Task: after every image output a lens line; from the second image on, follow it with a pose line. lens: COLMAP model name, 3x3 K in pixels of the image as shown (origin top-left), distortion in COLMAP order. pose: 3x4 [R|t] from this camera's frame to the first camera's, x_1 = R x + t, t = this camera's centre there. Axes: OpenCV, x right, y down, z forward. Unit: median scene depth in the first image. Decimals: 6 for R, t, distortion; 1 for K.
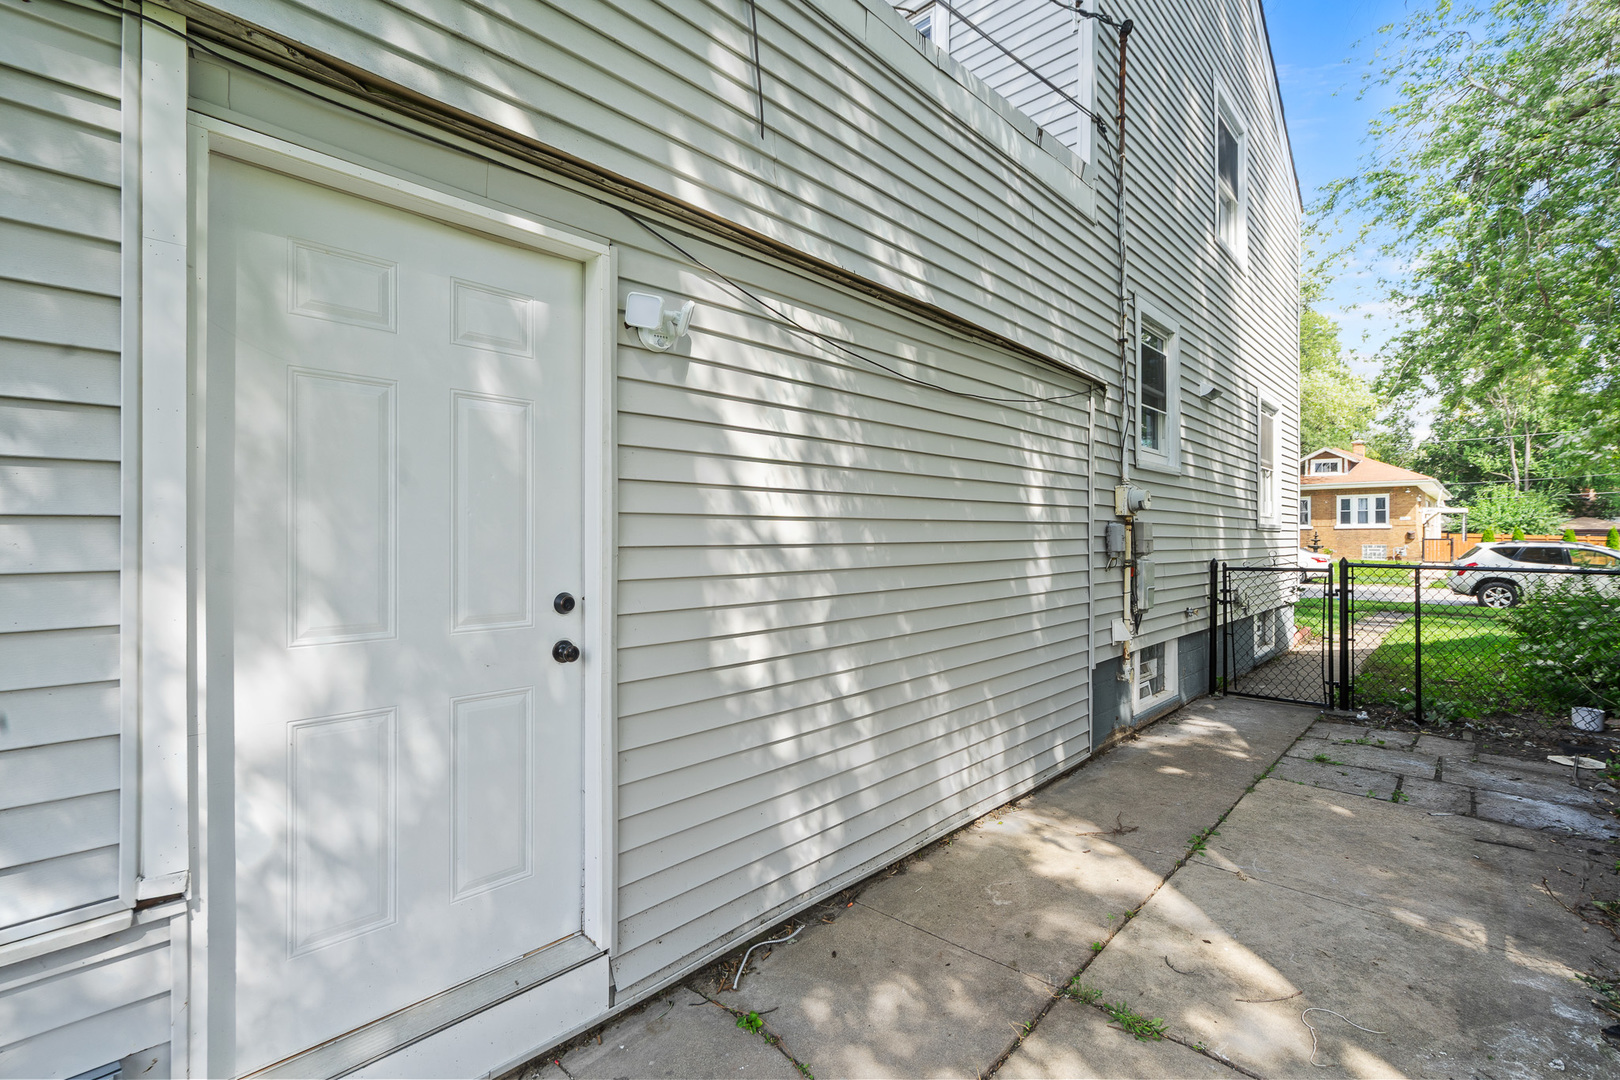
lens RADIAL K [[744.1, 0, 810.2], [0, 744.1, 532.5], [0, 0, 1]] dist [-0.003858, -0.000026]
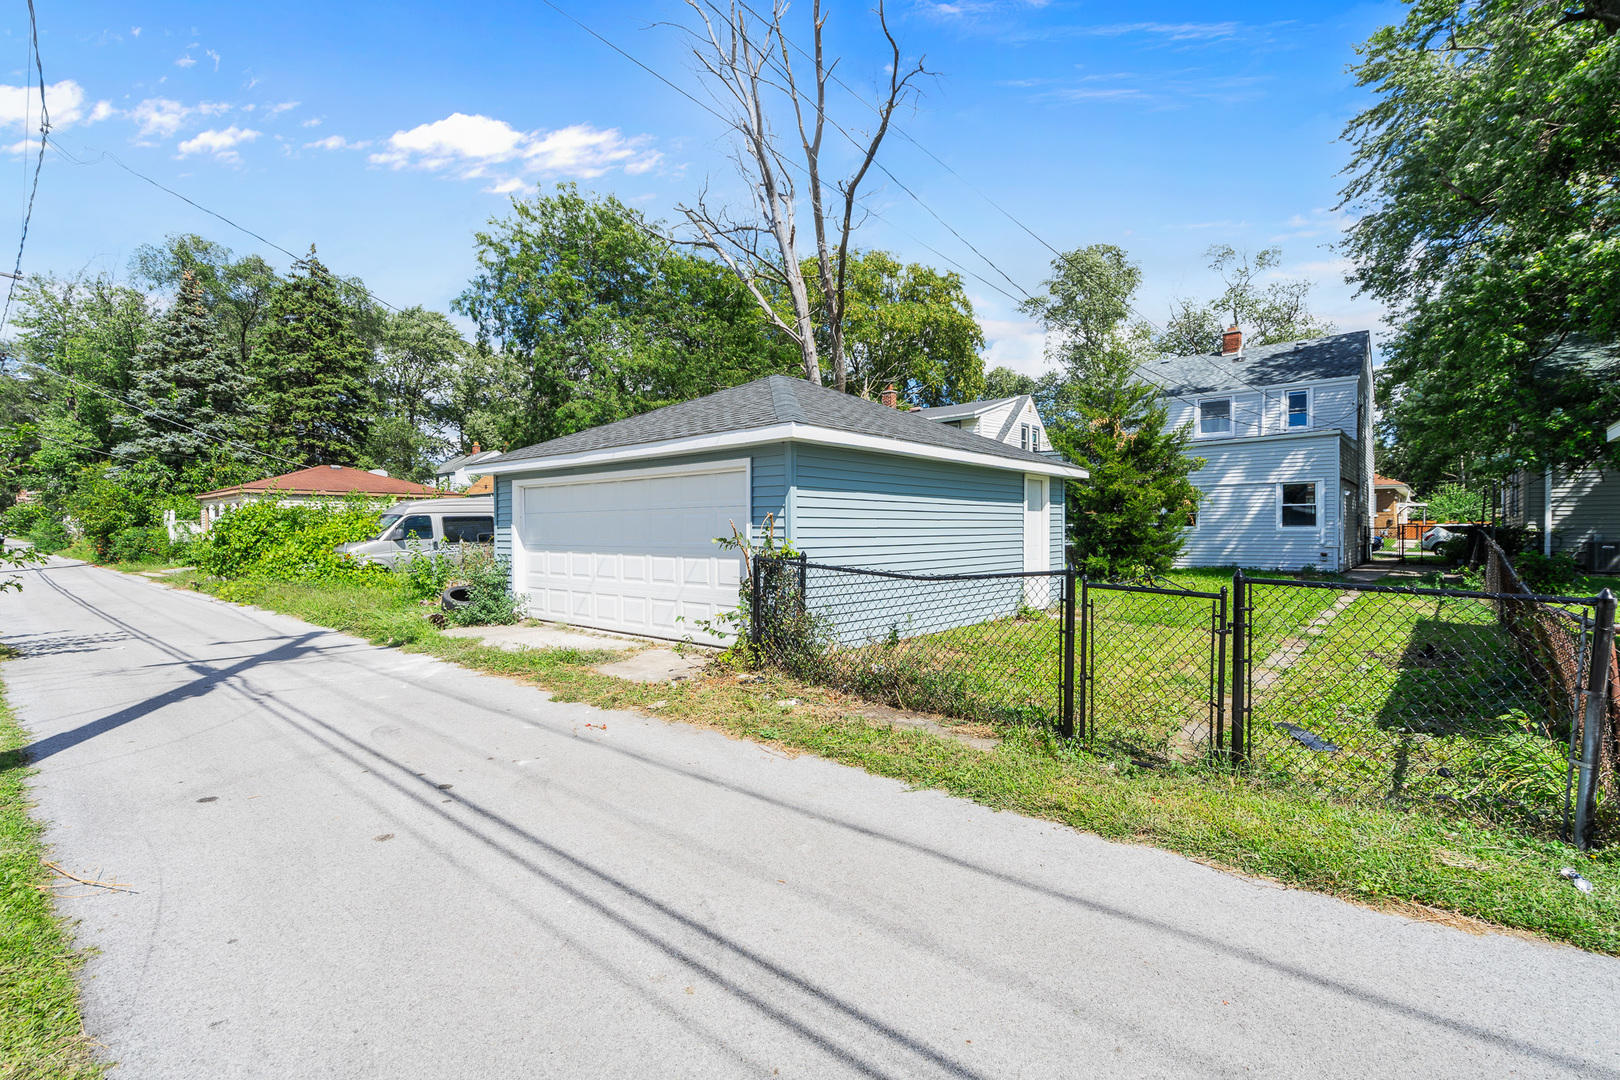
lens RADIAL K [[744.1, 0, 807.0], [0, 744.1, 539.8], [0, 0, 1]] dist [-0.003858, -0.000026]
pose [[0.999453, -0.005098, 0.032667, -0.332571], [0.004360, 0.999735, 0.022605, 0.000755], [-0.032774, -0.022451, 0.999211, -0.367198]]
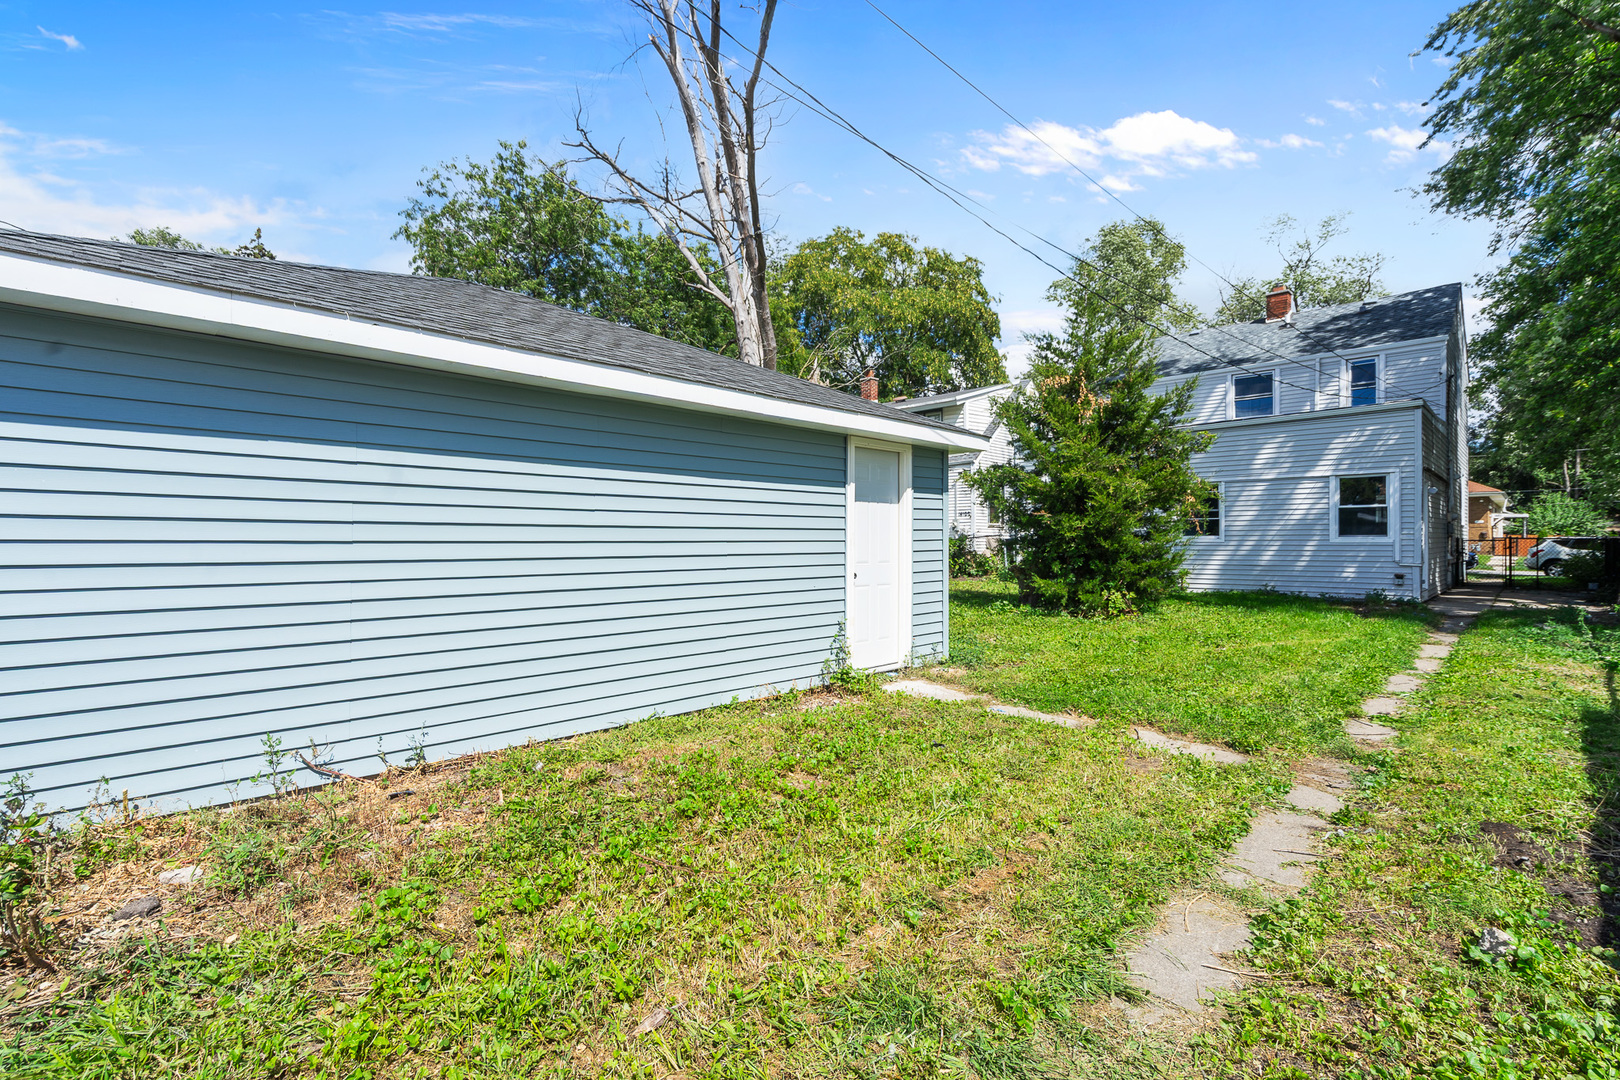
lens RADIAL K [[744.1, 0, 815.6], [0, 744.1, 545.5], [0, 0, 1]] dist [-0.003858, -0.000026]
pose [[0.999536, 0.000396, -0.030449, -0.250079], [0.000007, 0.999912, 0.013230, 0.003788], [0.030452, -0.013225, 0.999449, -0.259796]]
